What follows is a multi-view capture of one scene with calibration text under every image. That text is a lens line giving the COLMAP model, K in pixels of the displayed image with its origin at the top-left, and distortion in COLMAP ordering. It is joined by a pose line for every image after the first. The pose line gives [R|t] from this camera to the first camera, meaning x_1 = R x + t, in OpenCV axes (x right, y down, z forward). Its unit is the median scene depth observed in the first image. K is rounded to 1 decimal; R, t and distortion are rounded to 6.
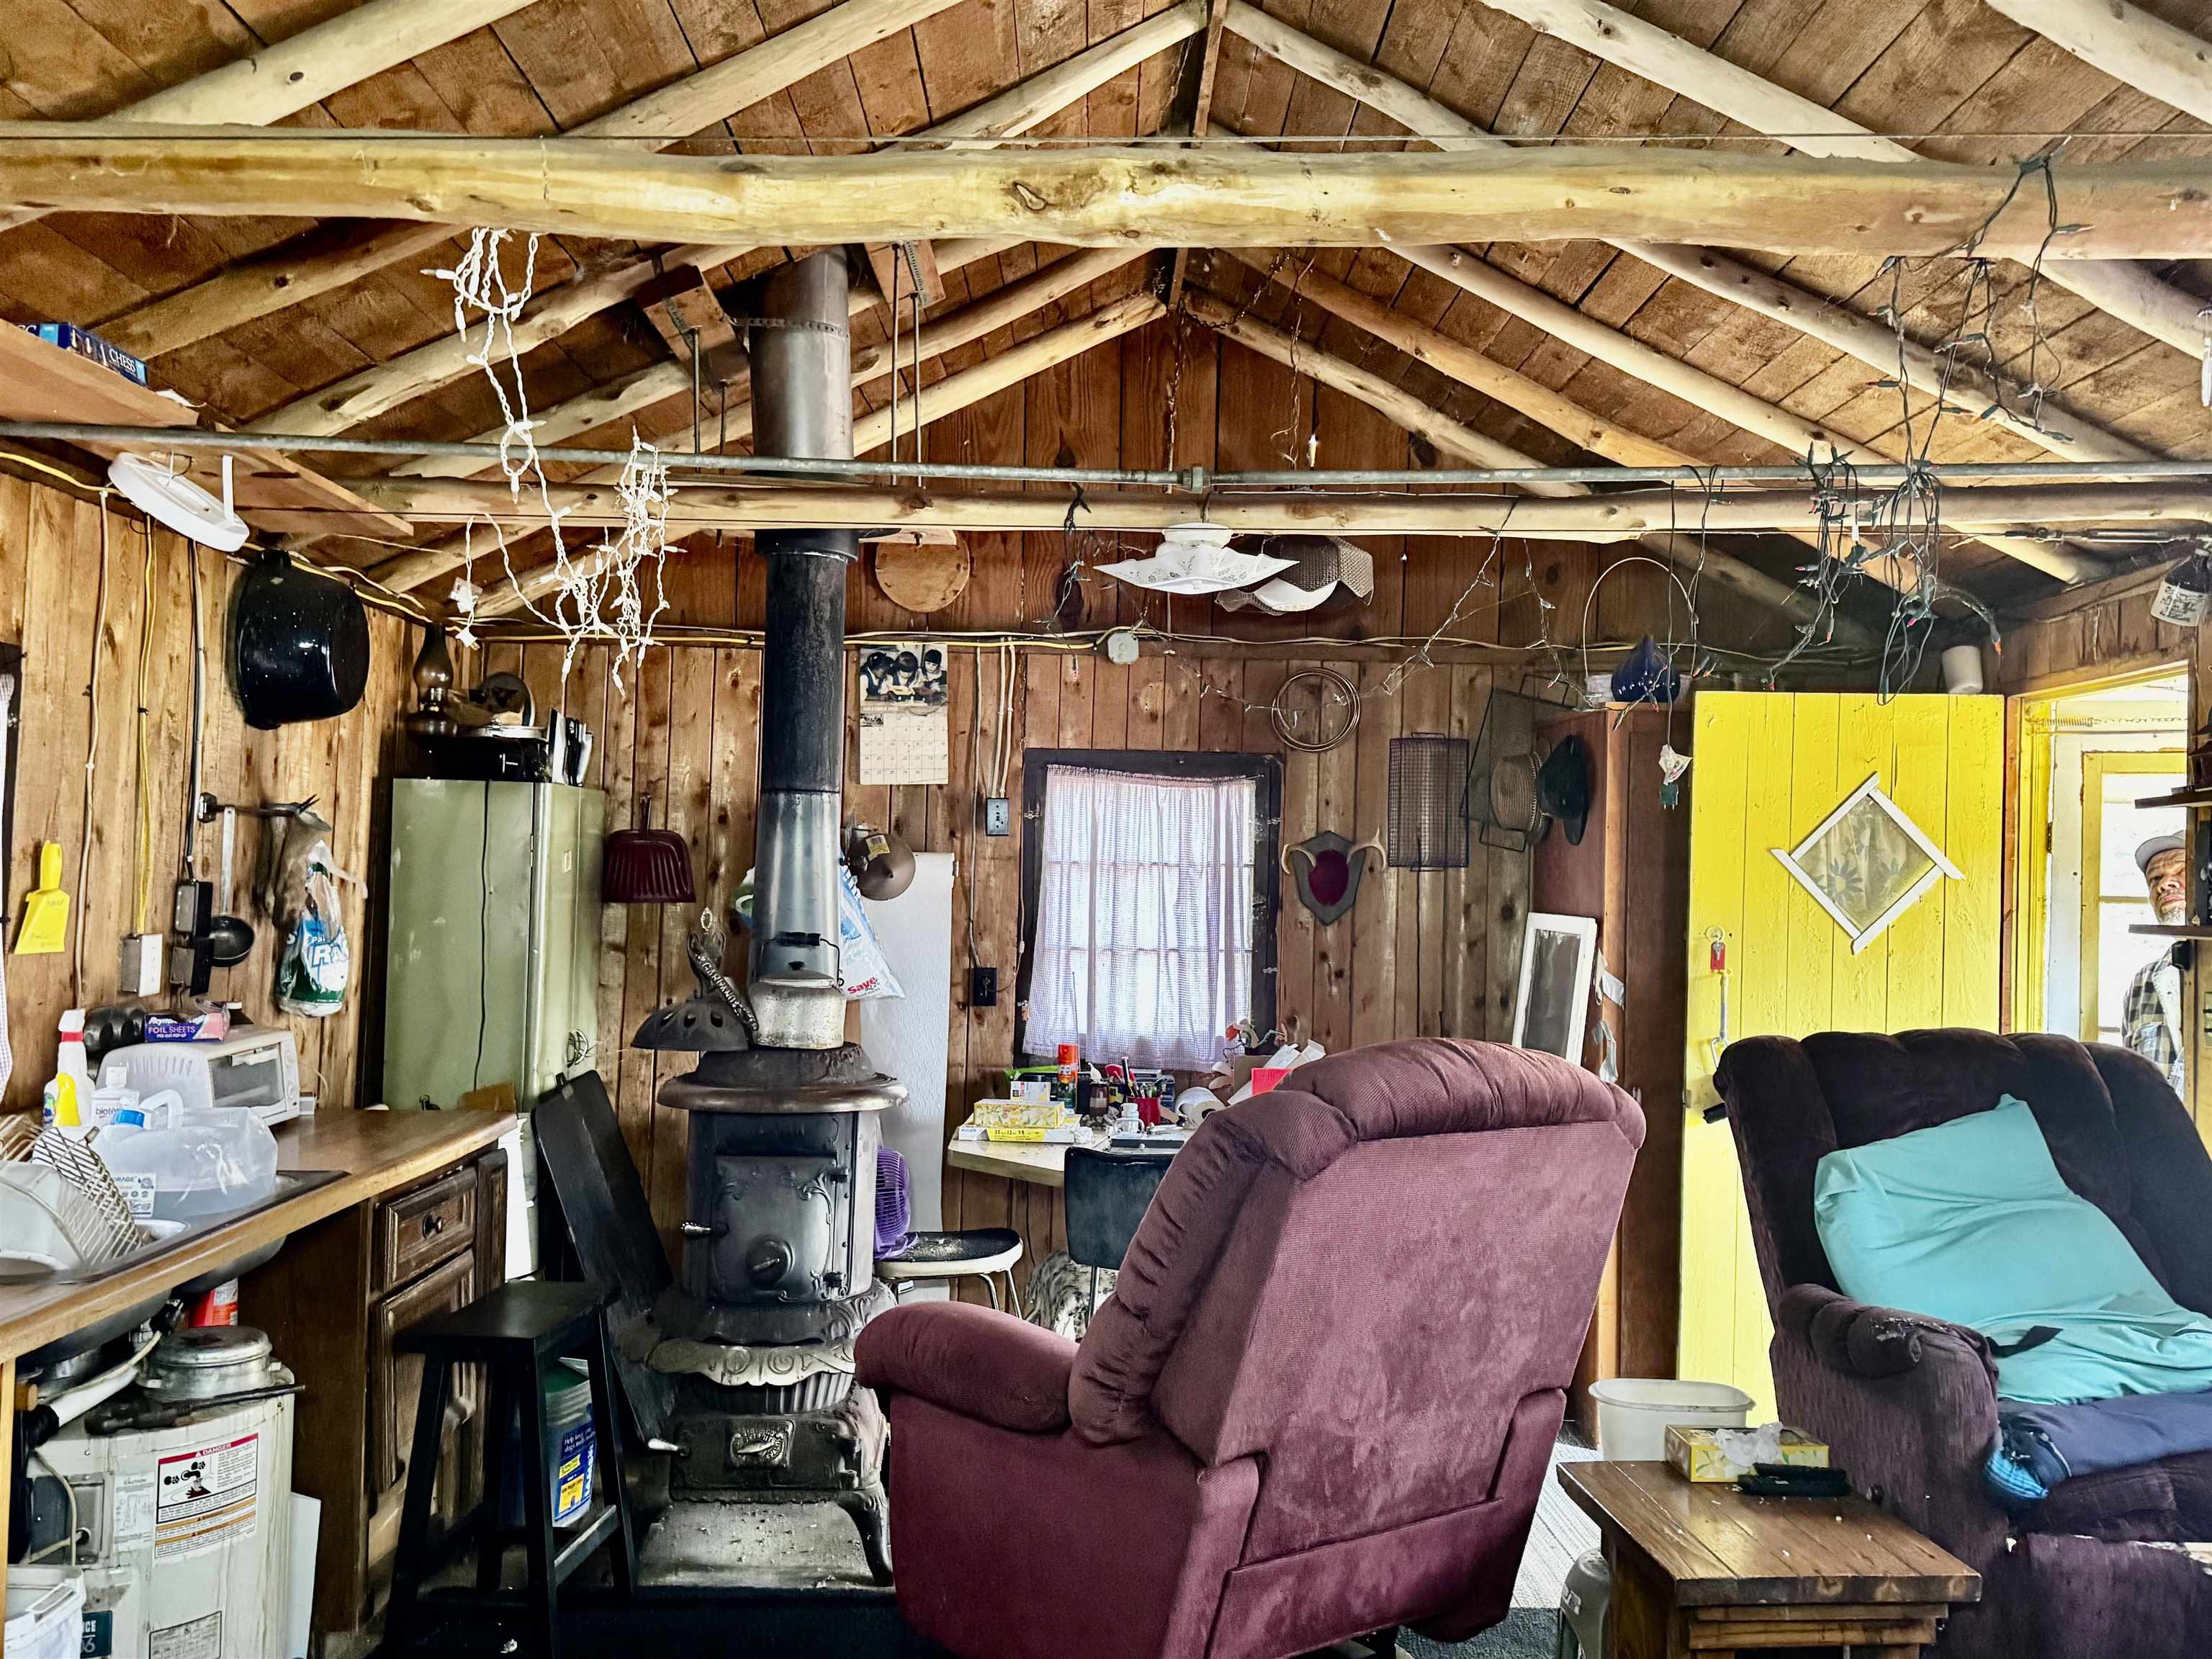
lens RADIAL K [[1809.4, 0, 1097.2], [0, 1809.4, 835.0], [0, 0, 1]] dist [0.154170, -0.297284]
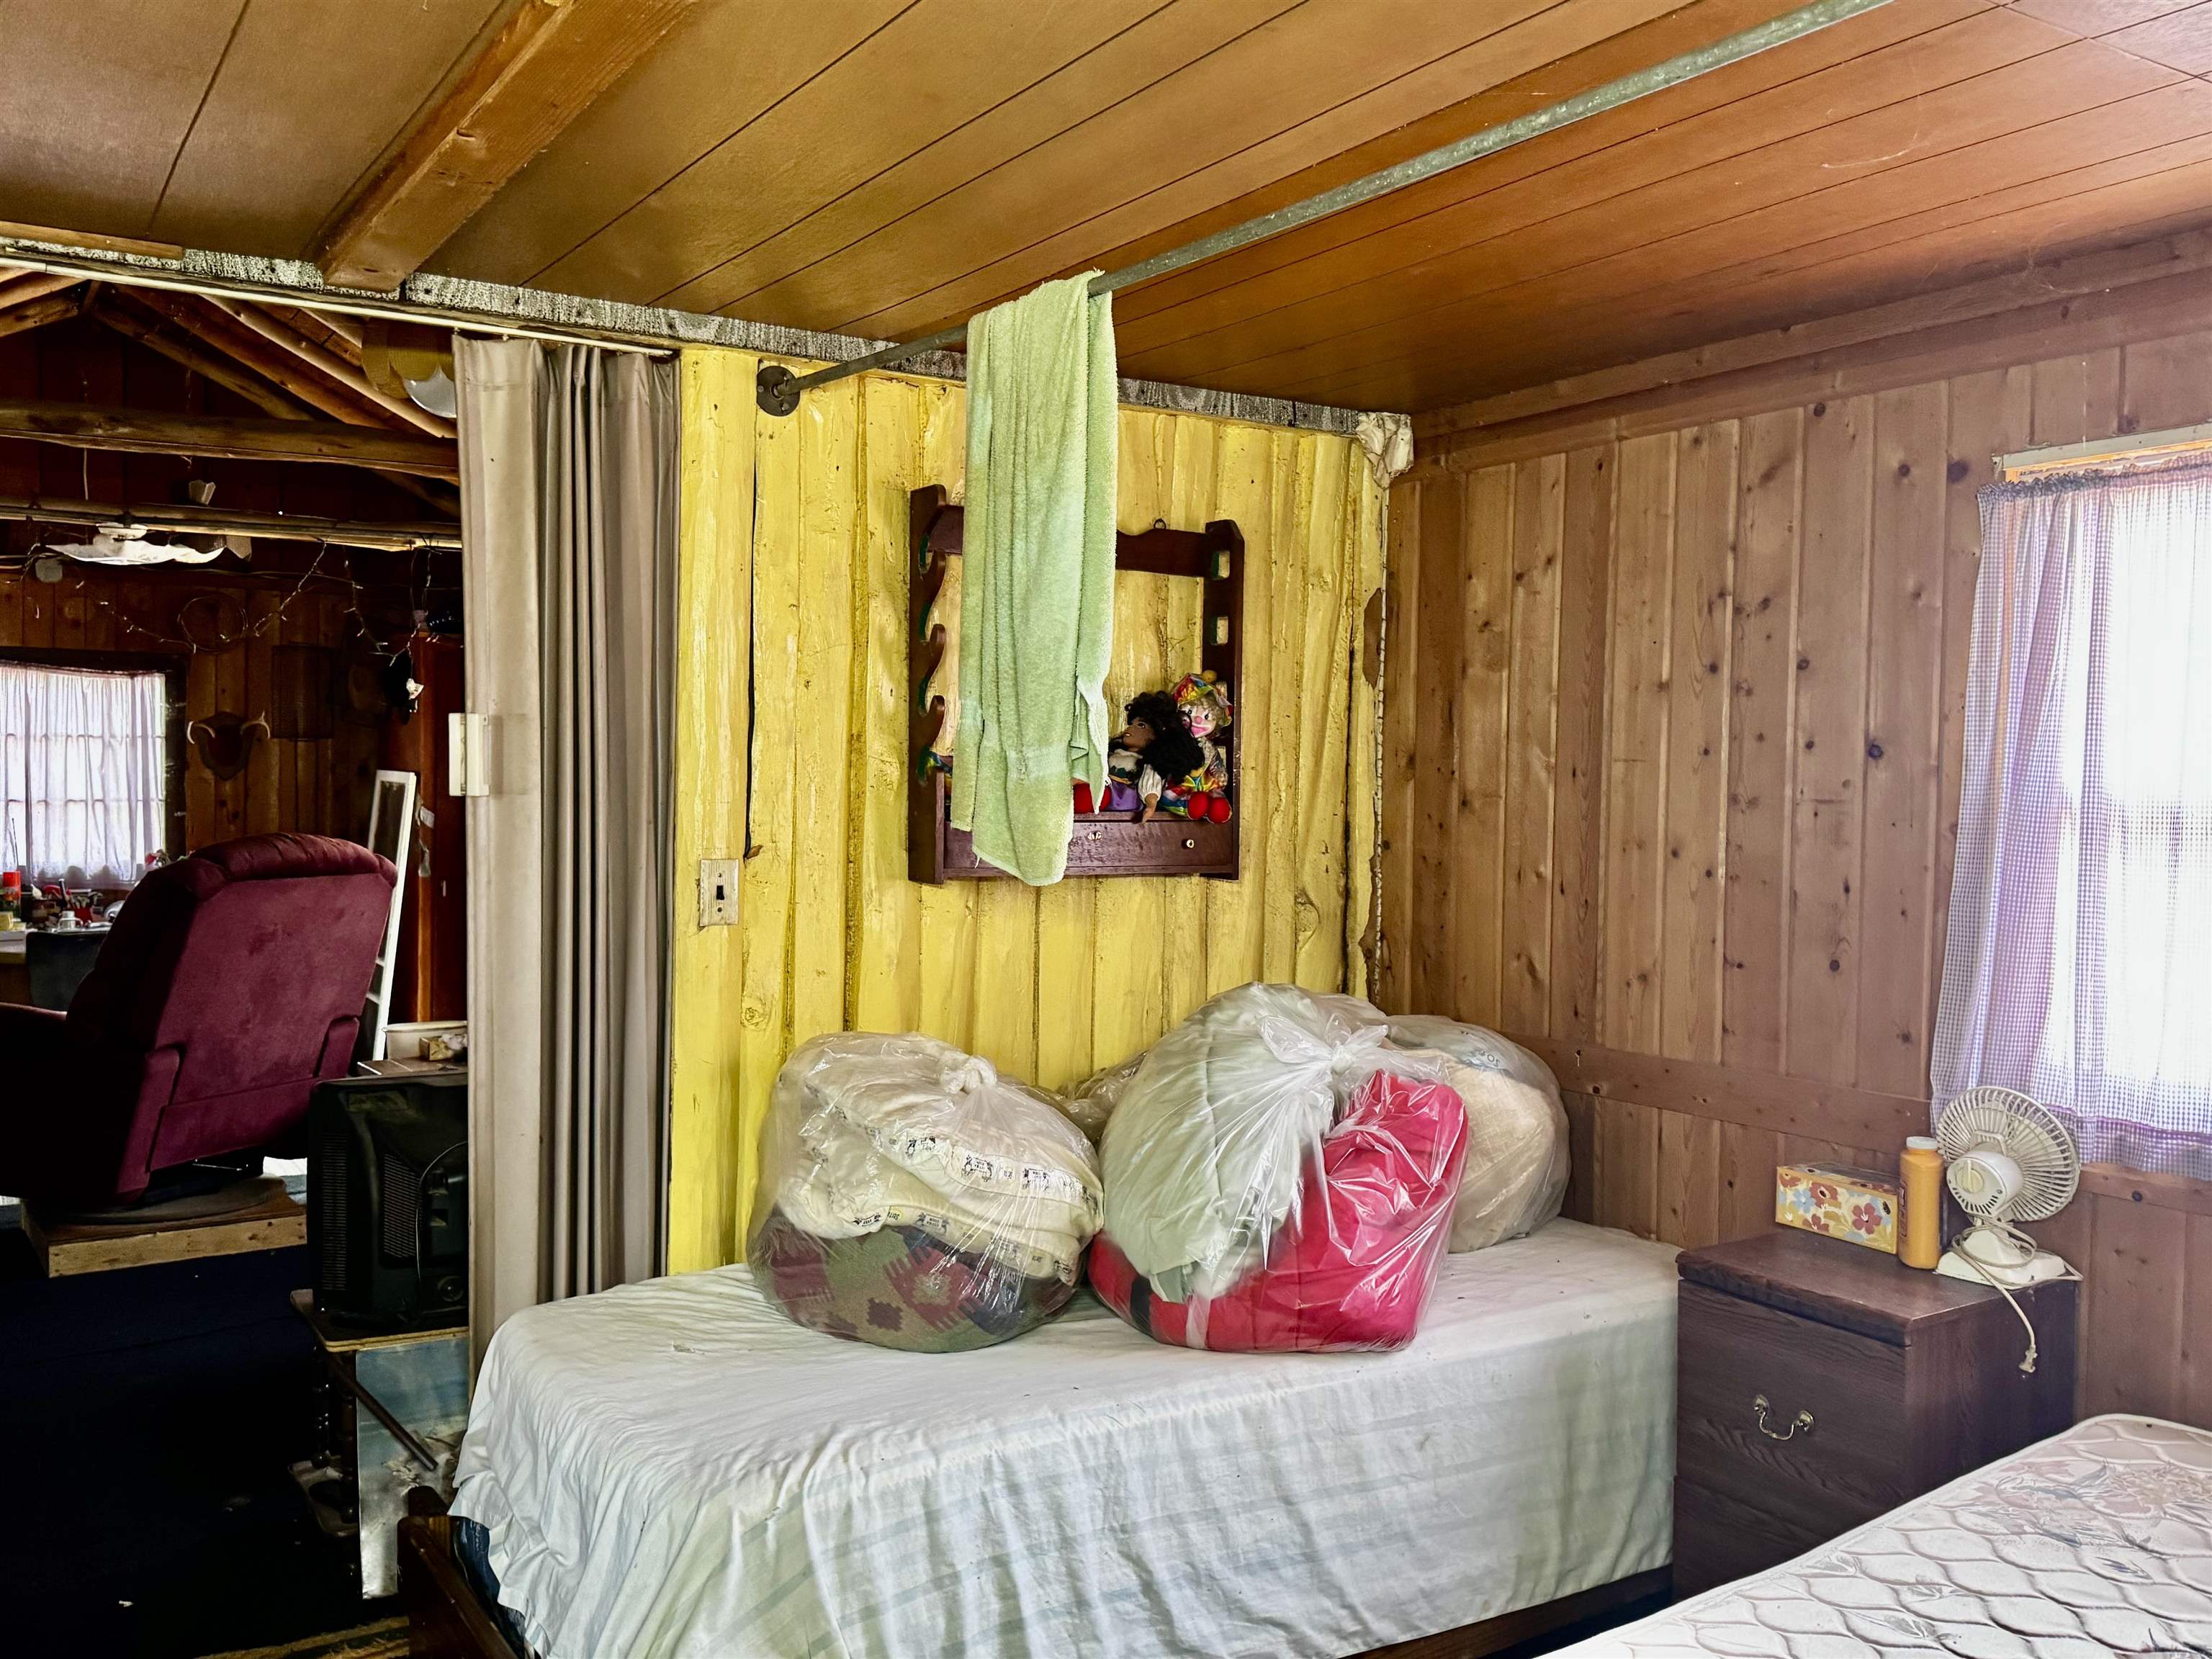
lens RADIAL K [[1857.1, 0, 1104.1], [0, 1857.1, 831.7], [0, 0, 1]] dist [0.001879, 0.009302]
pose [[0.848312, -0.027092, 0.528803, -0.055515], [-0.011500, 0.997512, 0.069552, -0.017503], [-0.529372, -0.065083, 0.845890, -0.559235]]
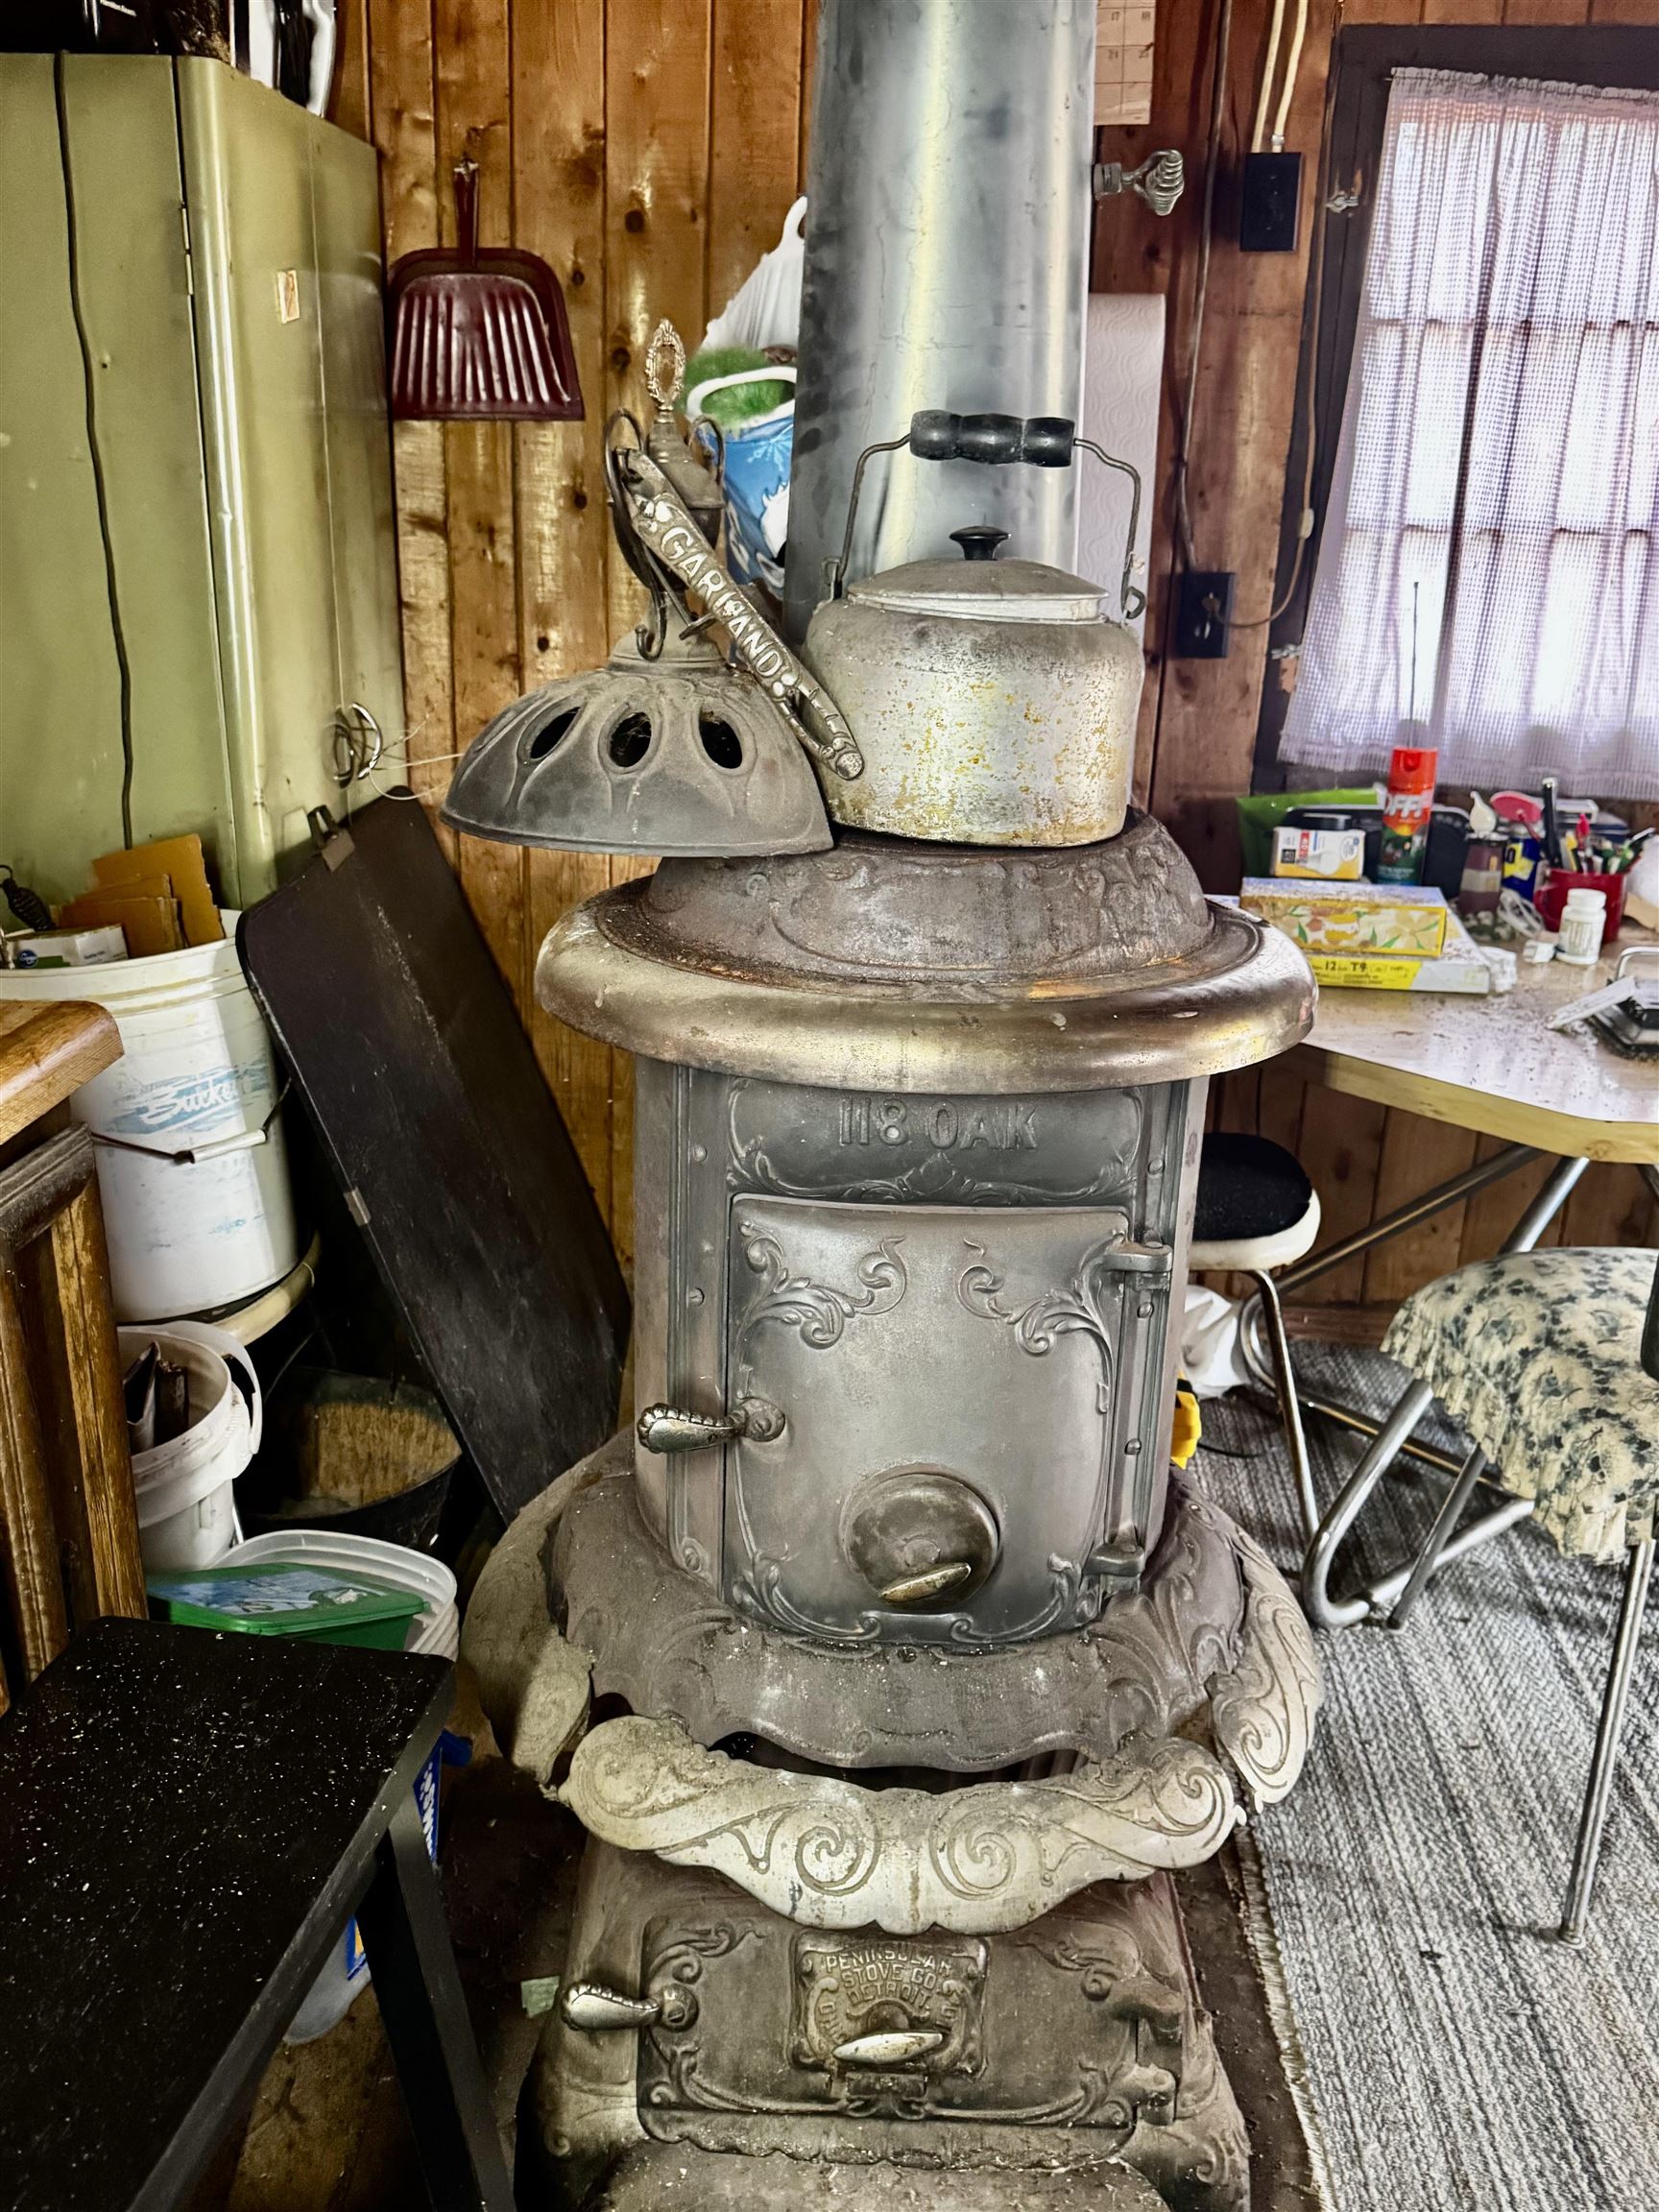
lens RADIAL K [[1809.4, 0, 796.1], [0, 1809.4, 1111.9], [0, 0, 1]] dist [0.154170, -0.297284]
pose [[0.995855, 0.029110, -0.086173, -0.123280], [0.002221, 0.939339, 0.342983, 0.042238], [0.090930, -0.341753, 0.935381, 0.514414]]
